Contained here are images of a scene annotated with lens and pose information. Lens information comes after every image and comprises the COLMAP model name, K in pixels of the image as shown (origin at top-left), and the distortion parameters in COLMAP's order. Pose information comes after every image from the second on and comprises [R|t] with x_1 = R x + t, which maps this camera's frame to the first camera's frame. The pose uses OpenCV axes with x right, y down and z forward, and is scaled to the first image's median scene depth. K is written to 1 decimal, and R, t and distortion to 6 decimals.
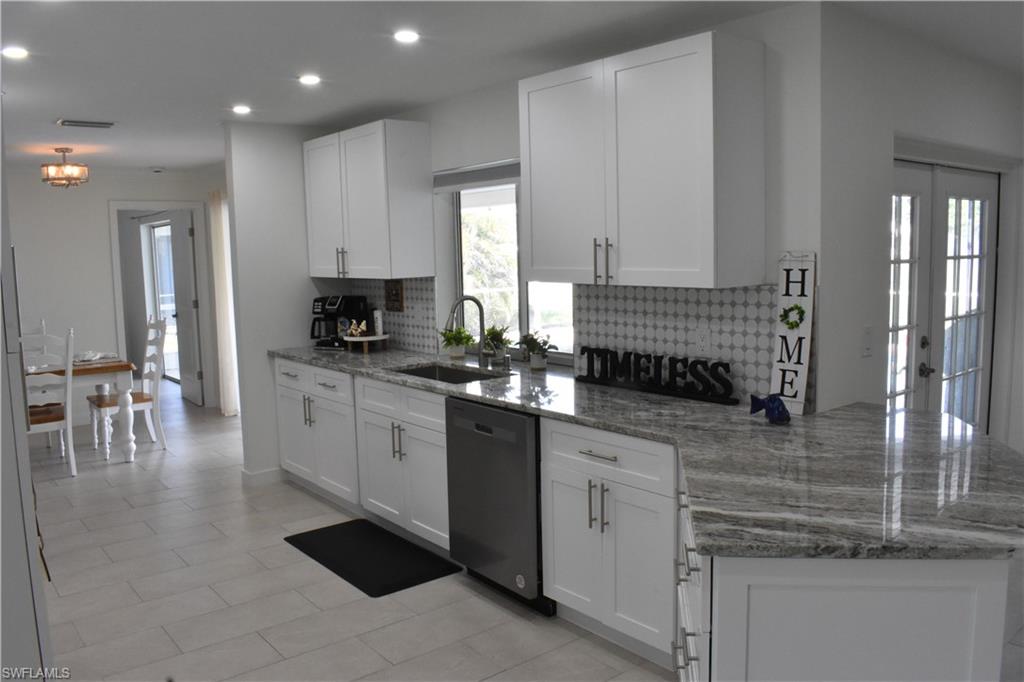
lens RADIAL K [[805.0, 0, 519.3], [0, 805.0, 331.1], [0, 0, 1]] dist [-0.096238, 0.011658]
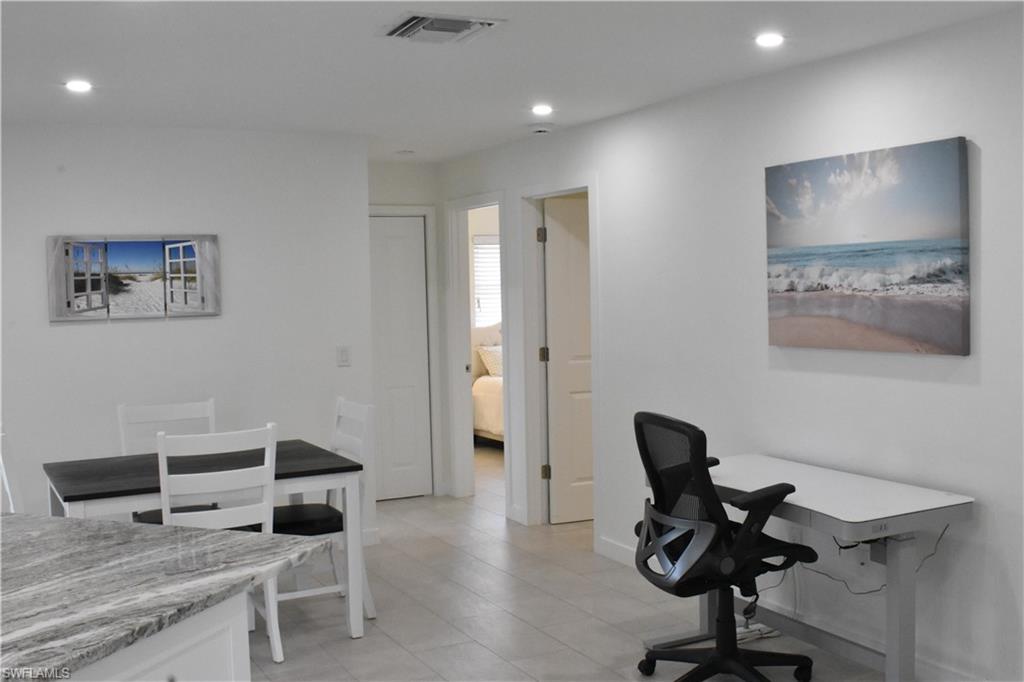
lens RADIAL K [[1085.1, 0, 514.2], [0, 1085.1, 342.8], [0, 0, 1]] dist [-0.025363, 0.000000]
pose [[0.208975, -0.043070, 0.976972, -0.415883], [0.112816, 0.993421, 0.019663, -0.019738], [-0.971392, 0.106109, 0.212460, 0.148578]]
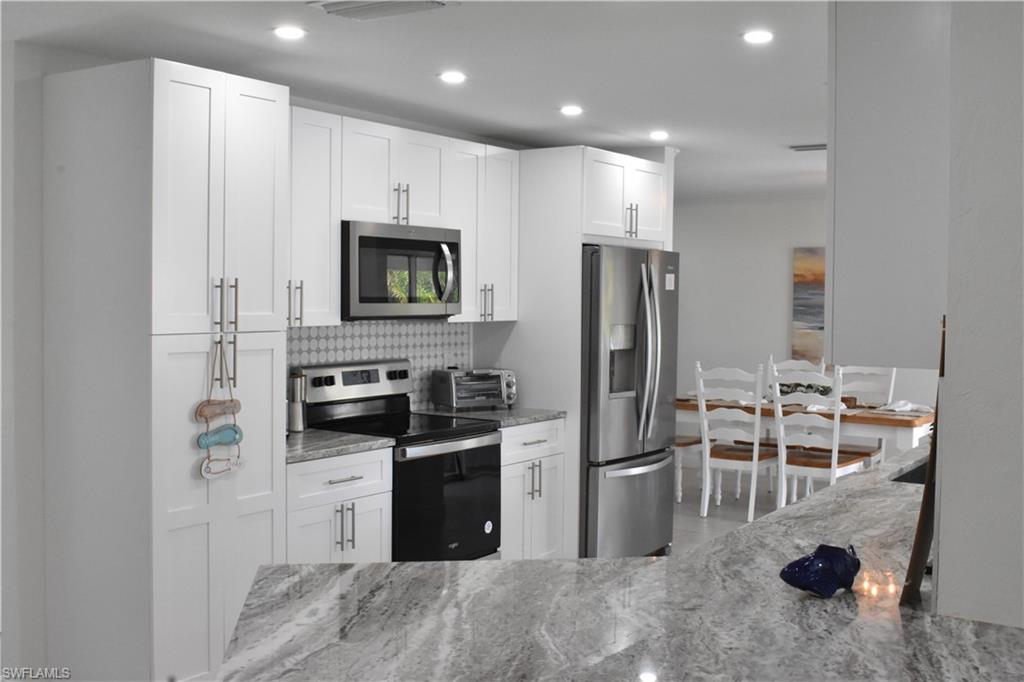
lens RADIAL K [[1114.9, 0, 529.4], [0, 1114.9, 331.2], [0, 0, 1]] dist [-0.039806, 0.000000]
pose [[0.301243, 0.060384, -0.951634, 1.010545], [-0.115321, 0.992975, 0.026502, -0.073679], [0.946548, 0.101760, 0.306090, 0.488739]]
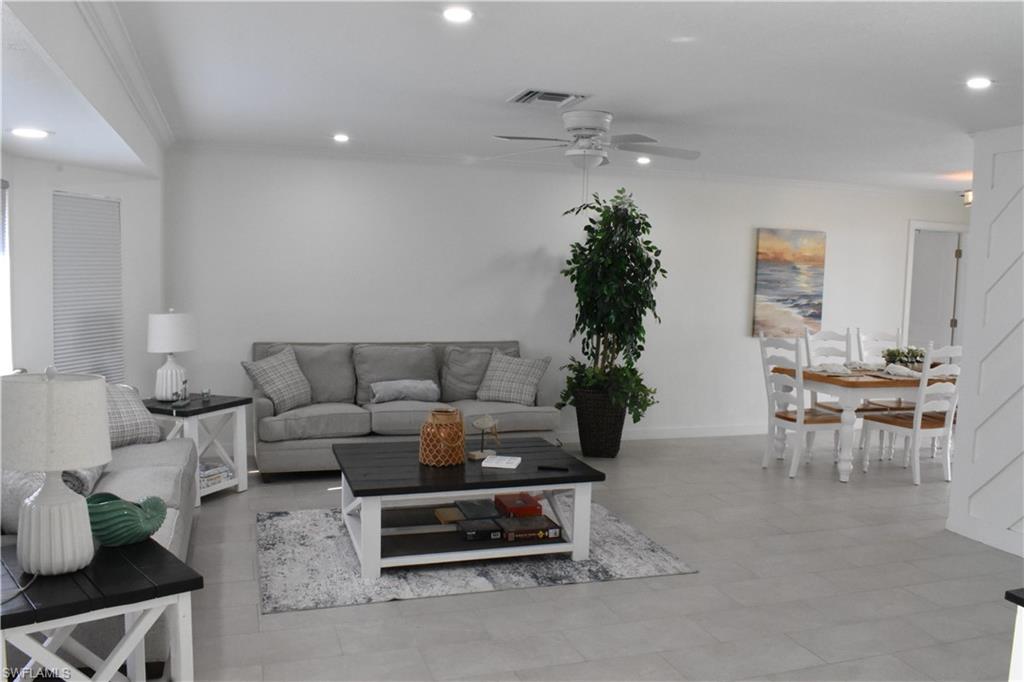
lens RADIAL K [[838.7, 0, 503.2], [0, 838.7, 344.3], [0, 0, 1]] dist [-0.086097, 0.008607]
pose [[0.924635, 0.086897, -0.370810, -1.544954], [-0.091841, 0.995764, 0.004341, 0.115603], [0.369616, 0.030041, 0.928699, -0.575251]]
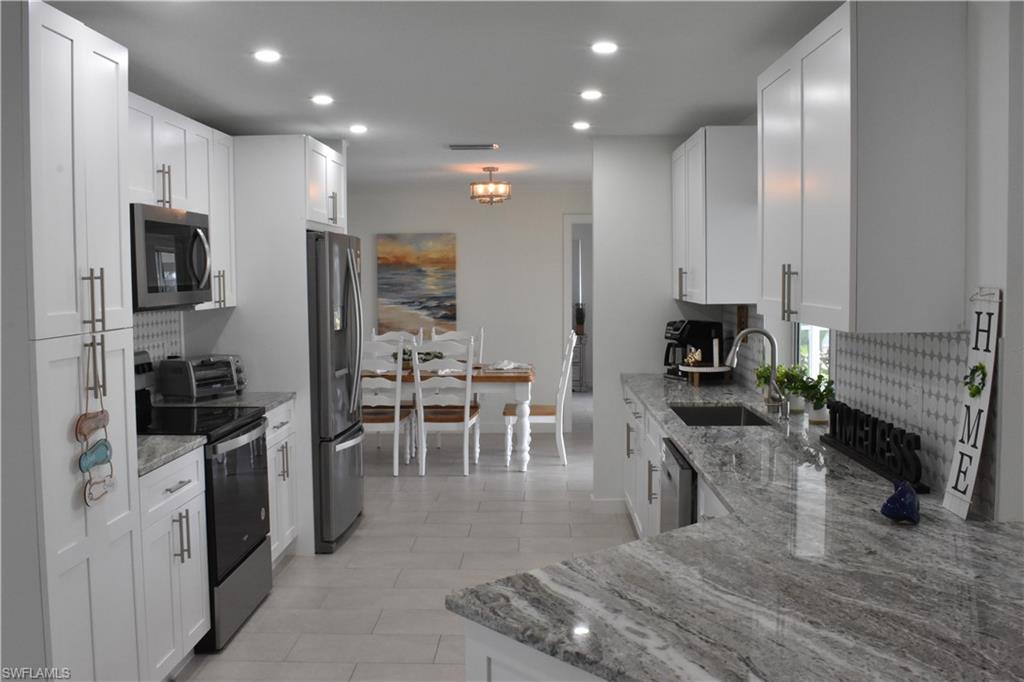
lens RADIAL K [[939.8, 0, 511.6], [0, 939.8, 336.3], [0, 0, 1]] dist [-0.078986, 0.000000]
pose [[0.756595, 0.062391, -0.650901, 0.563500], [-0.077885, 0.996950, 0.005029, -0.028503], [0.649229, 0.046890, 0.759146, 0.114907]]
